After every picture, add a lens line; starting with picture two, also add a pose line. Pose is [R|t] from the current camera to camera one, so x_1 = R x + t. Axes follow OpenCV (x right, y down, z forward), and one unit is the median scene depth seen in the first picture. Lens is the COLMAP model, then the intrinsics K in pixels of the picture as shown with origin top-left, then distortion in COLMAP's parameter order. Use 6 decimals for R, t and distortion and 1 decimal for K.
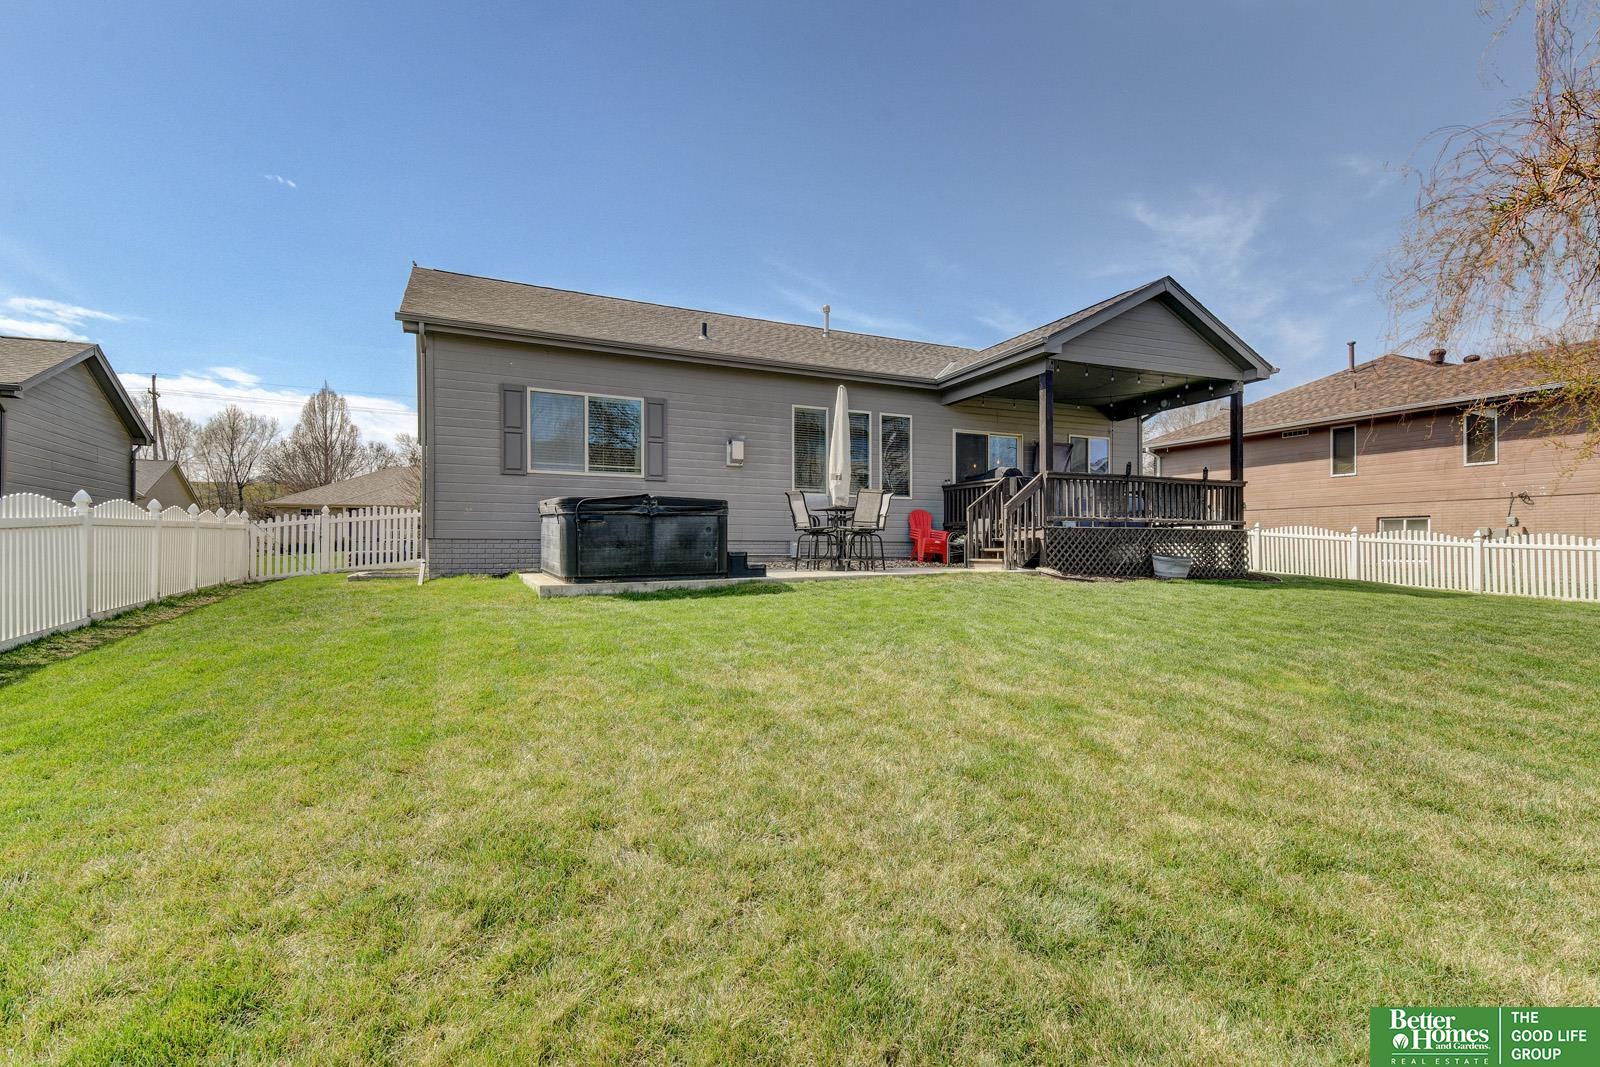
lens RADIAL K [[675.1, 0, 853.2], [0, 675.1, 539.2], [0, 0, 1]] dist [0.024252, 0.000003]
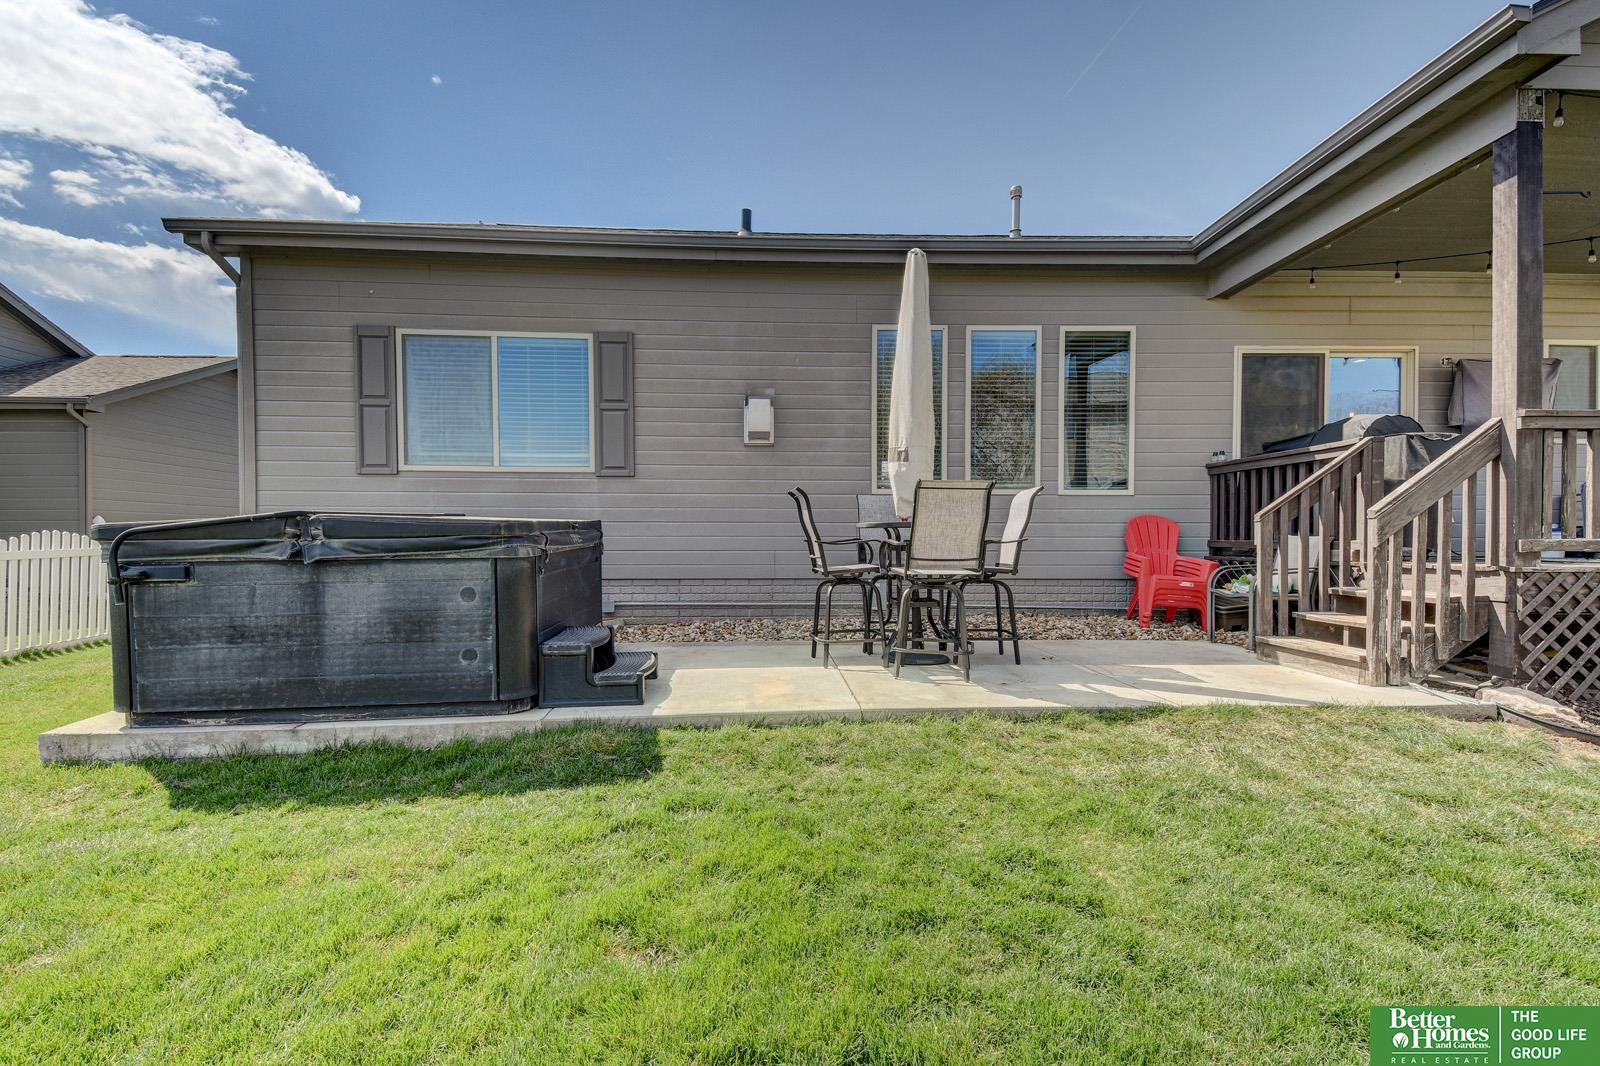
lens RADIAL K [[722.4, 0, 796.9], [0, 722.4, 544.9], [0, 0, 1]] dist [0.077146, -0.043982]
pose [[0.909366, 0.005555, -0.415959, 0.103317], [0.000454, 0.999897, 0.014347, -0.035213], [0.415996, -0.013235, 0.909270, 0.476236]]
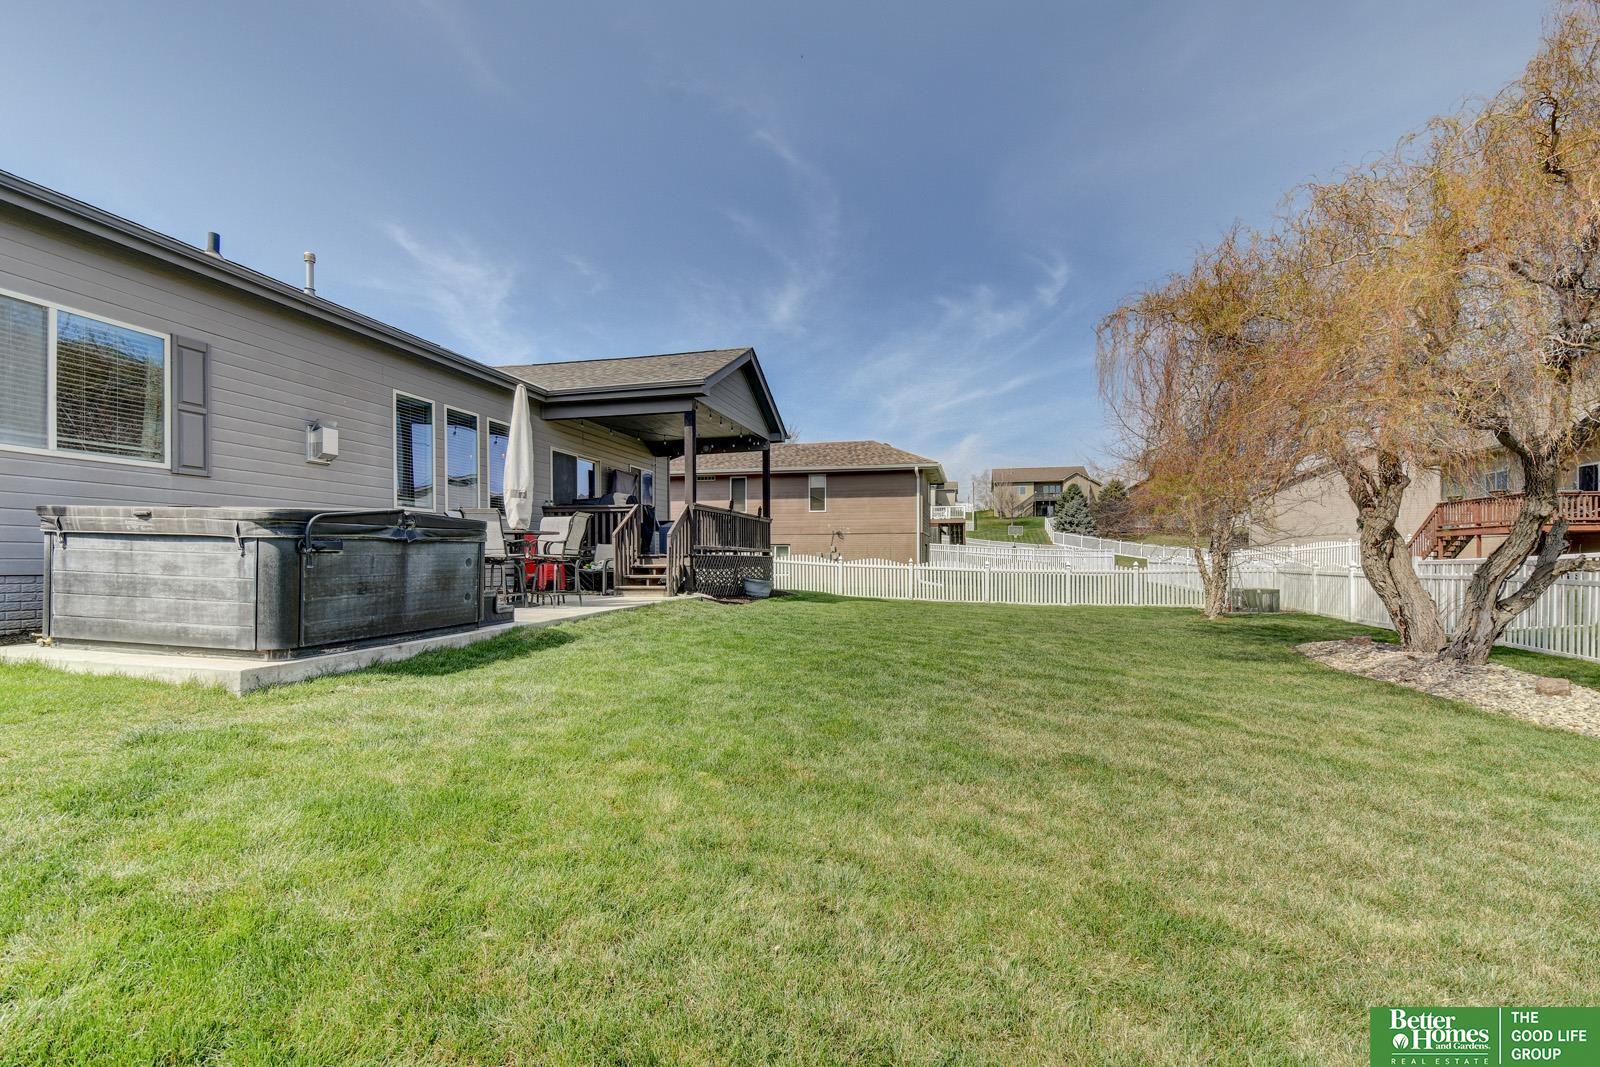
lens RADIAL K [[624.0, 0, 802.9], [0, 624.0, 557.3], [0, 0, 1]] dist [0.000269, -0.000004]
pose [[0.663349, 0.003332, 0.748303, -0.330848], [-0.005554, 0.999984, 0.000471, -0.015290], [-0.748290, -0.004469, 0.663357, 0.205585]]
